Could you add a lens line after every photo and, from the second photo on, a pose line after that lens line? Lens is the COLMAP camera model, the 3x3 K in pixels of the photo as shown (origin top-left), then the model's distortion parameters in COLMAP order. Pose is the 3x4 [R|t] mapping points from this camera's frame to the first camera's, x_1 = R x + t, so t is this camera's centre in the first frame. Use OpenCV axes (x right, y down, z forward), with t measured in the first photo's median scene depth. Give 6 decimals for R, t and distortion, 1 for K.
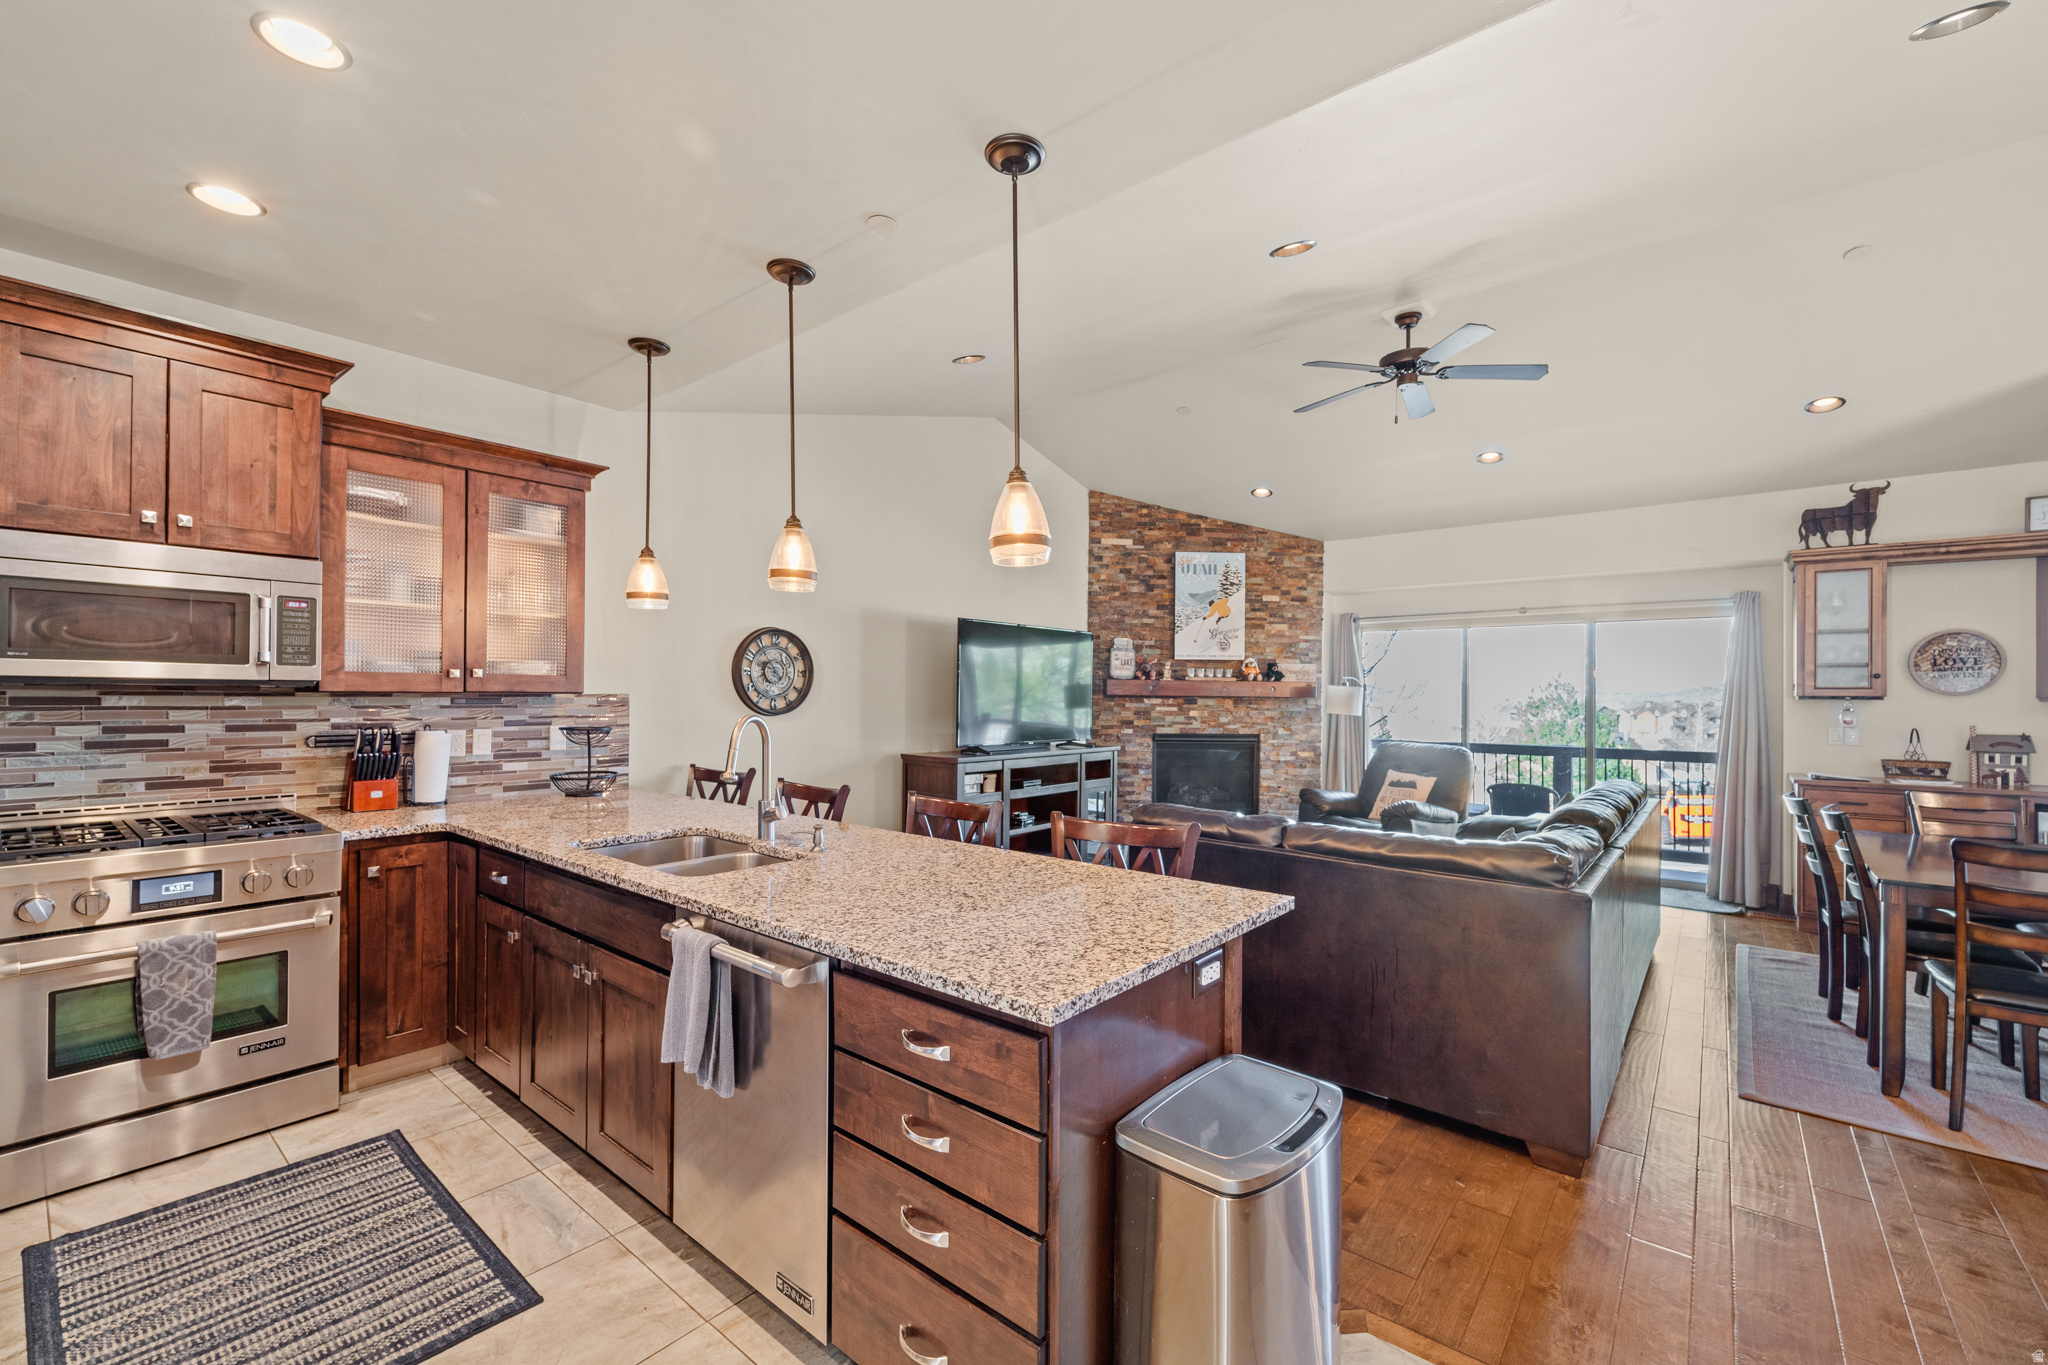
lens RADIAL K [[852.3, 0, 1049.3], [0, 852.3, 691.8], [0, 0, 1]] dist [0.007219, -0.003368]
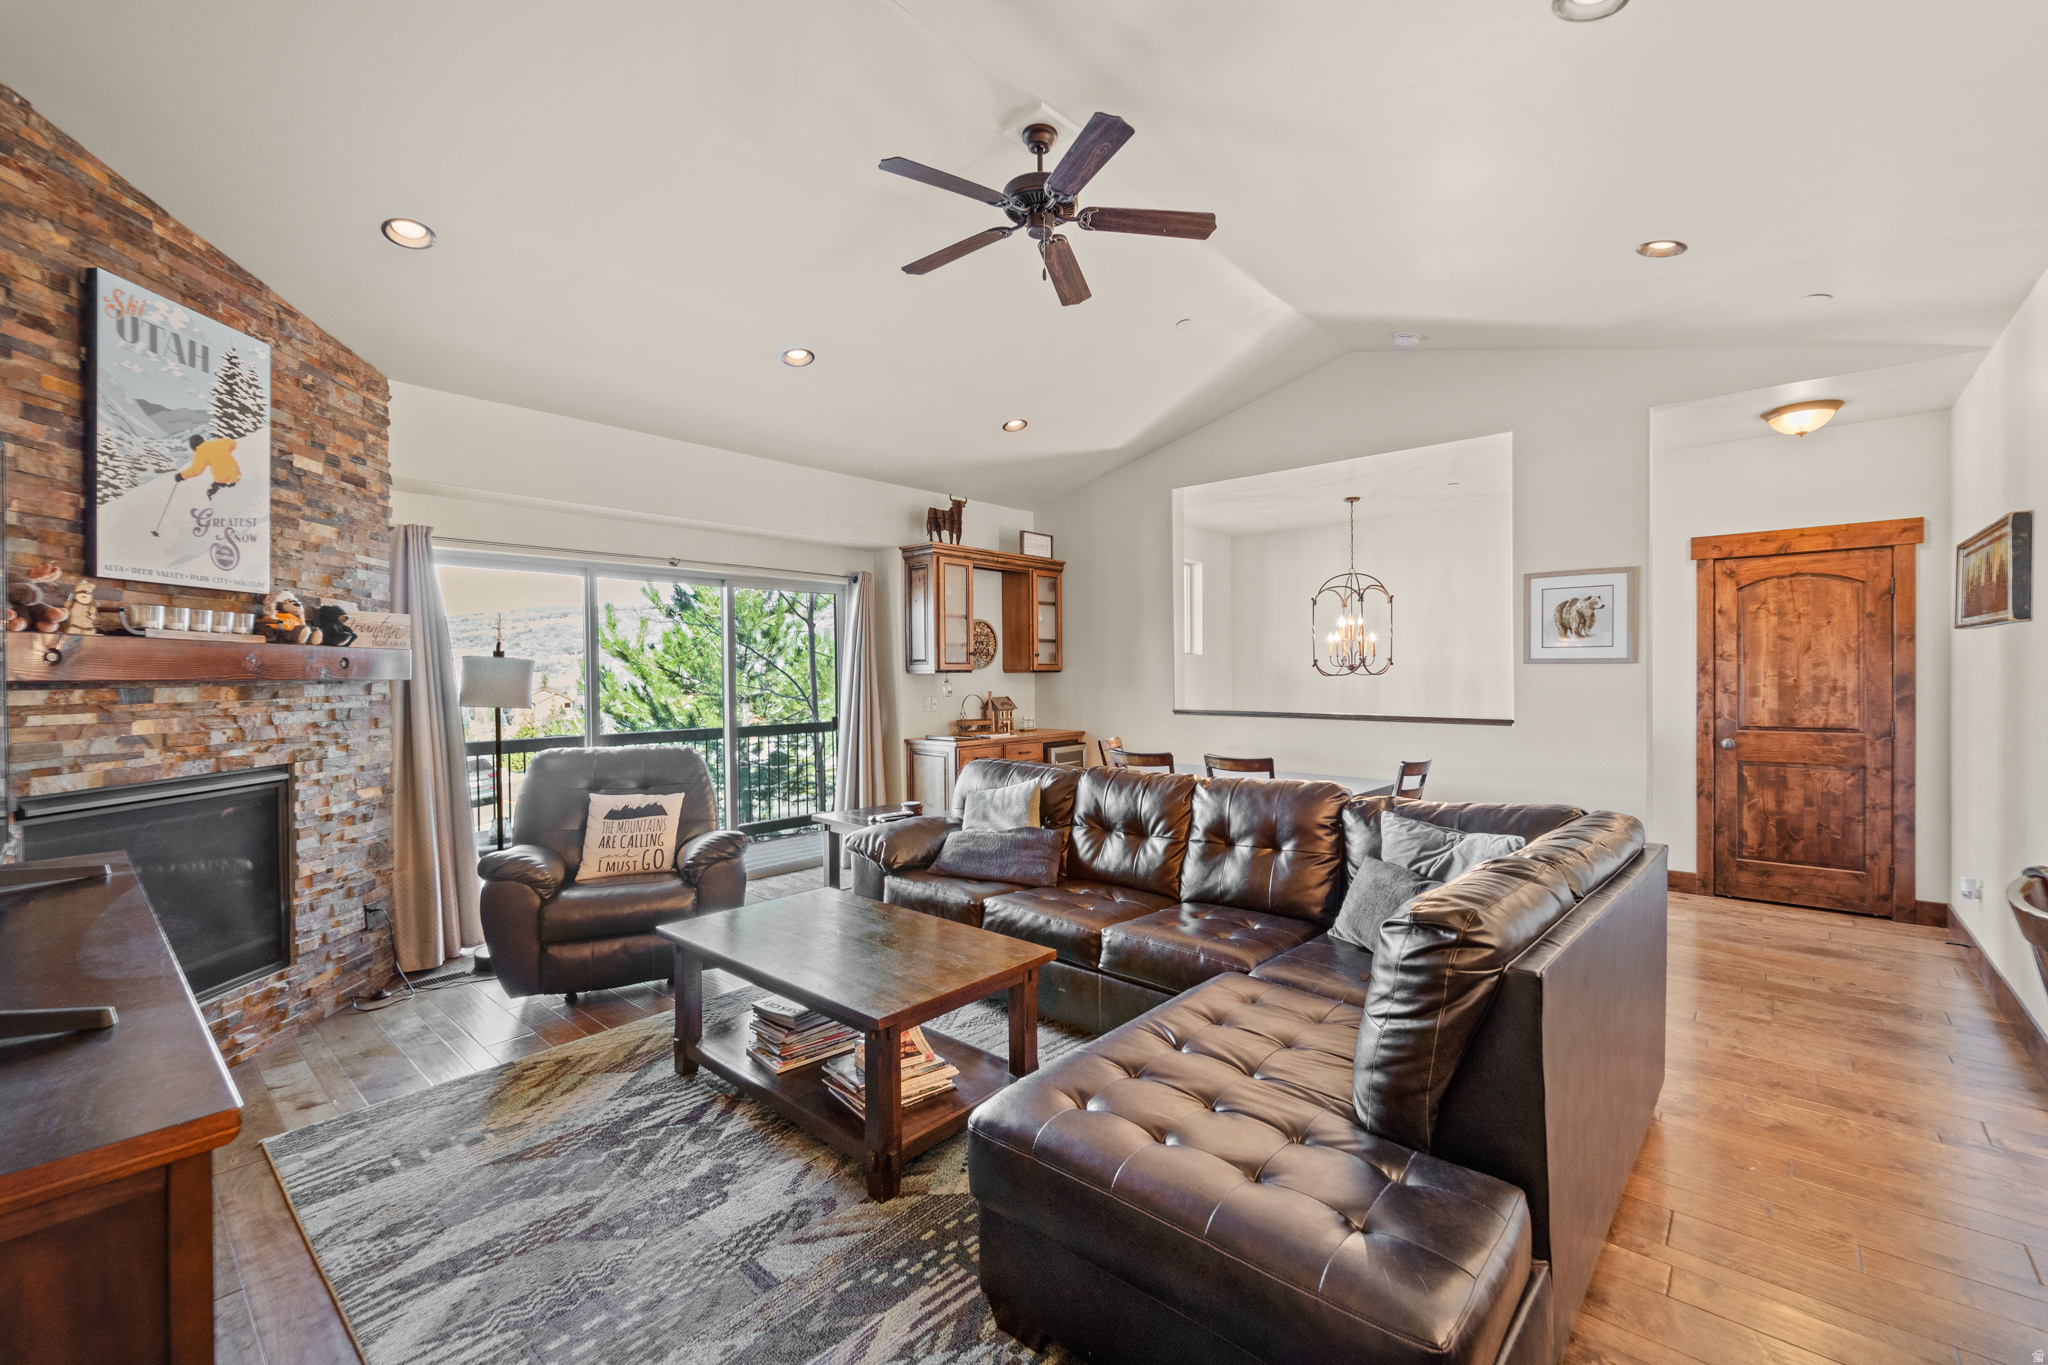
lens RADIAL K [[852.3, 0, 1032.6], [0, 852.3, 693.4], [0, 0, 1]] dist [0.007219, -0.003368]
pose [[0.049823, -0.031118, 0.998273, -0.436919], [0.003038, 0.999515, 0.031005, 0.000224], [-0.998753, 0.001488, 0.049894, 1.405042]]
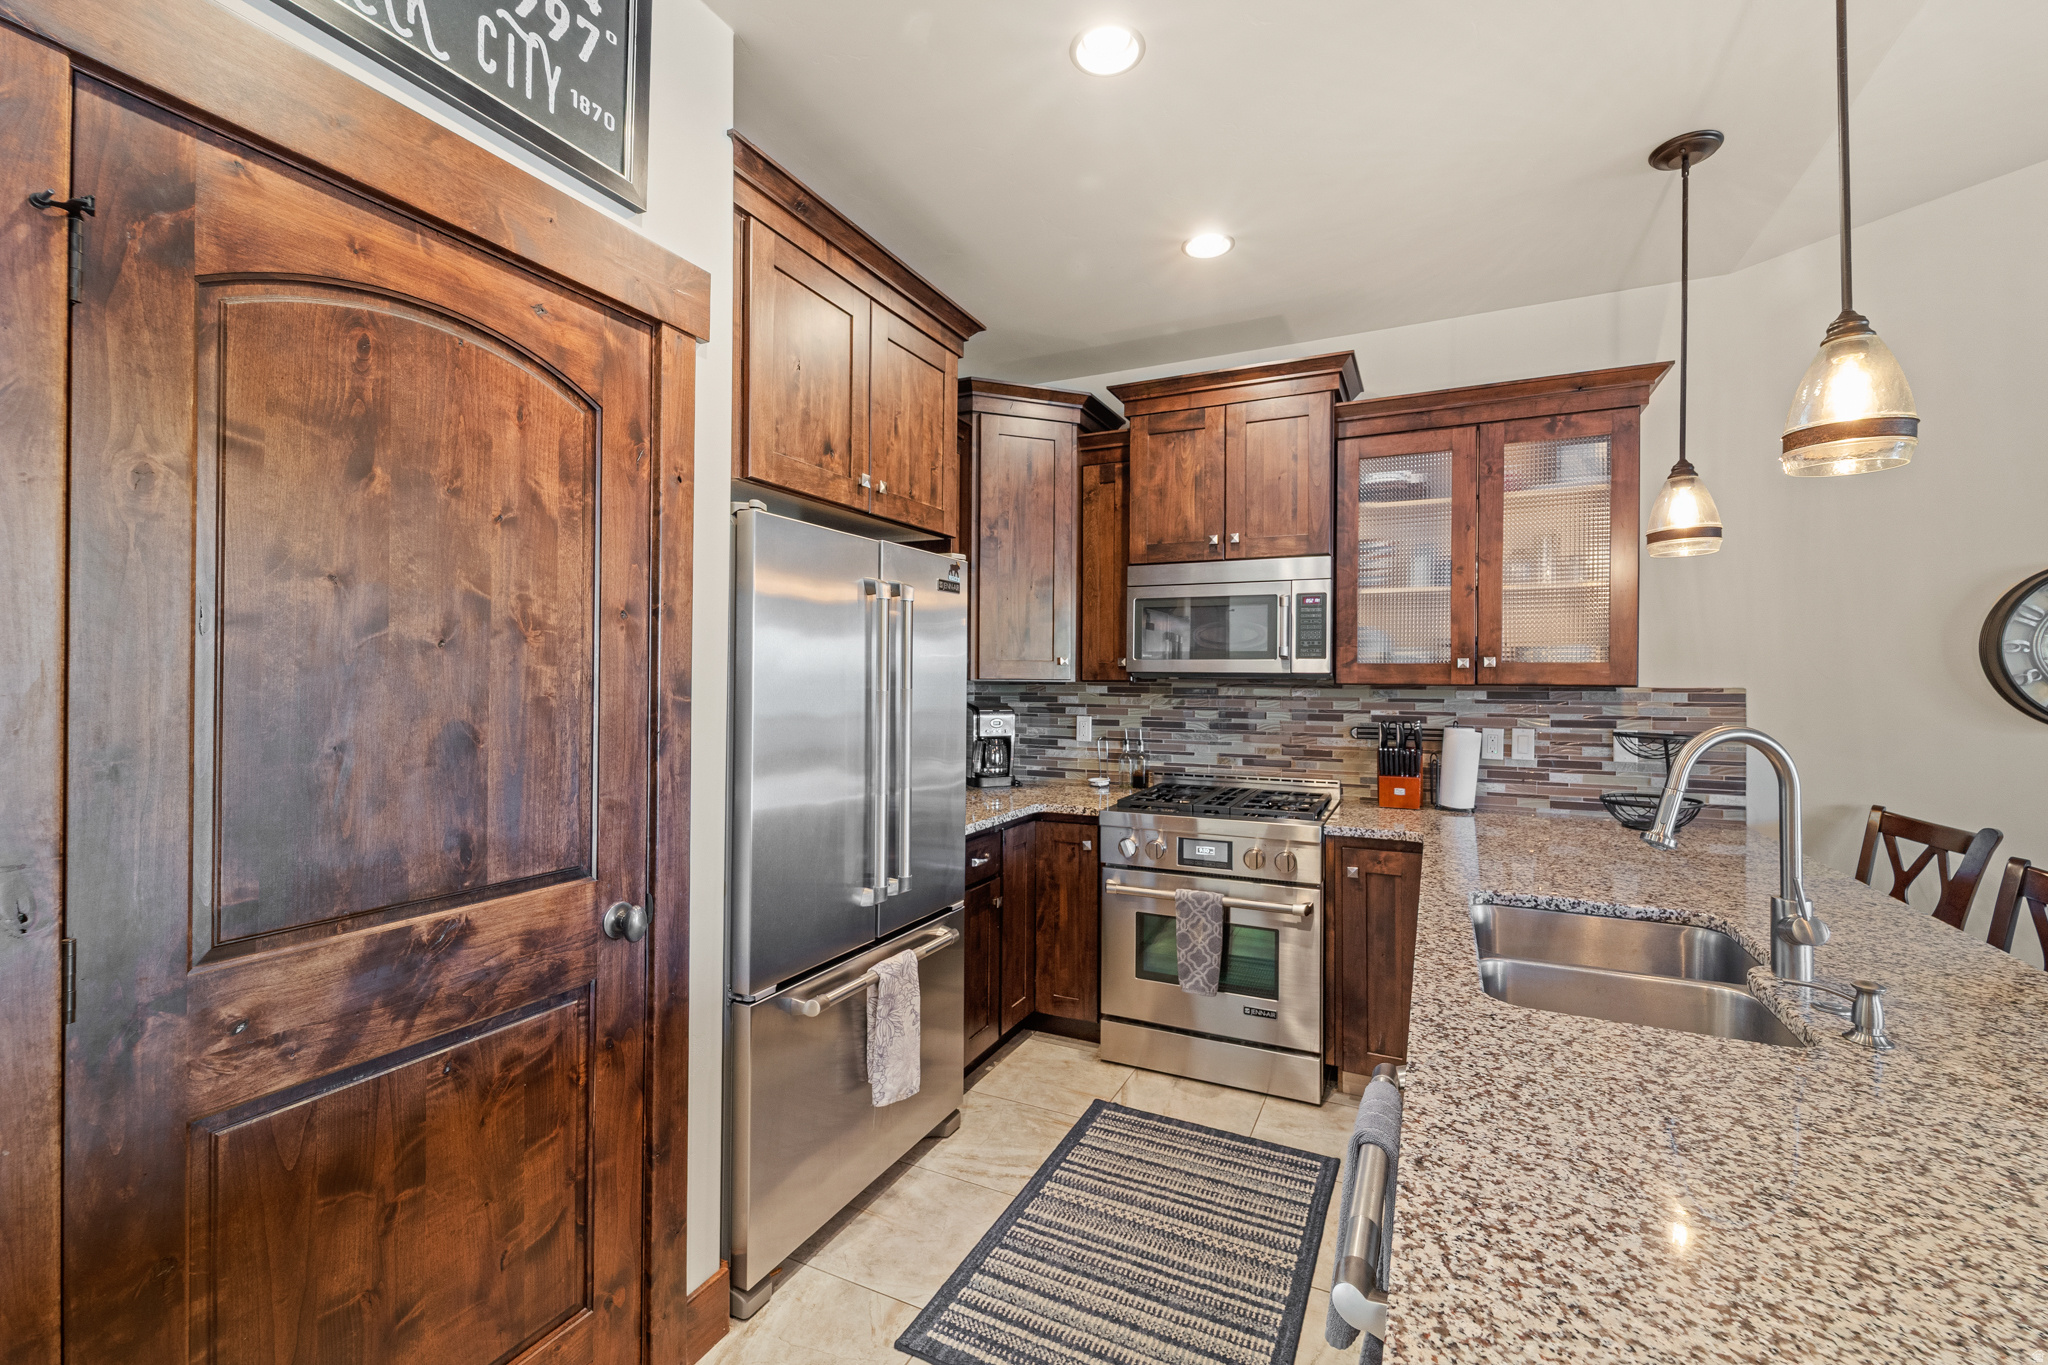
lens RADIAL K [[852.3, 0, 1047.0], [0, 852.3, 677.2], [0, 0, 1]] dist [0.007219, -0.003368]
pose [[0.210930, -0.008943, -0.977460, 0.063261], [-0.002439, 0.999950, -0.009675, 0.002298], [0.977498, 0.004424, 0.210897, 0.414906]]
